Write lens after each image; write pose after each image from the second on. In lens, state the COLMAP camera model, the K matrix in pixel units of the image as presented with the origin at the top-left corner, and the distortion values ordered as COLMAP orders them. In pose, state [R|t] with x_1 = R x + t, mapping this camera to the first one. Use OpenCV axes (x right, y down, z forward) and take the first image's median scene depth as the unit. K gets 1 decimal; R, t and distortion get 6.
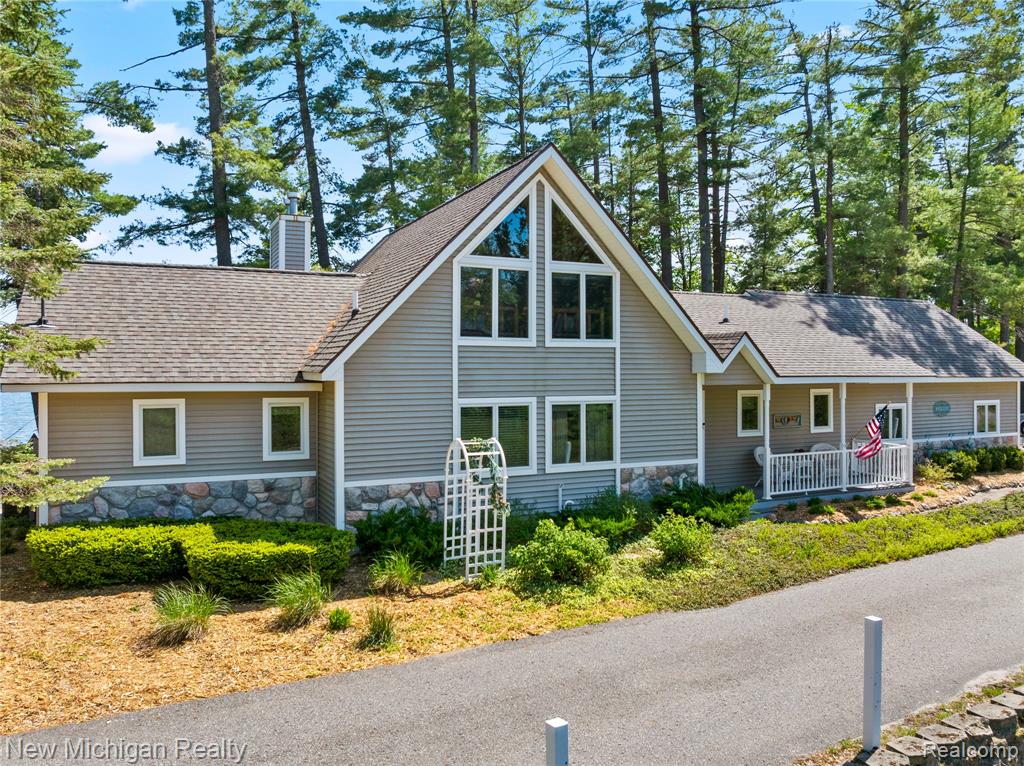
lens RADIAL K [[772.1, 0, 505.8], [0, 772.1, 381.8], [0, 0, 1]] dist [-0.030899, -0.007627]
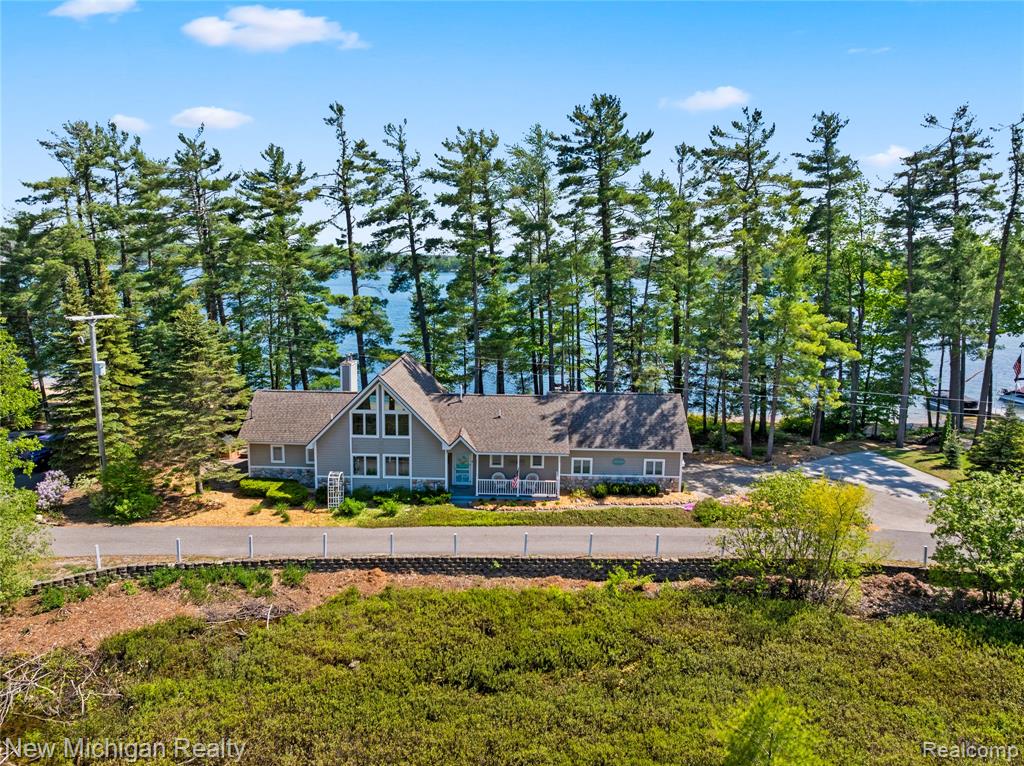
lens RADIAL K [[772.1, 0, 505.8], [0, 772.1, 381.8], [0, 0, 1]] dist [-0.030899, -0.007627]
pose [[0.888635, 0.088177, -0.450059, 1.826938], [-0.019795, 0.987803, 0.154449, -0.741148], [0.458188, -0.128340, 0.879541, -1.414812]]
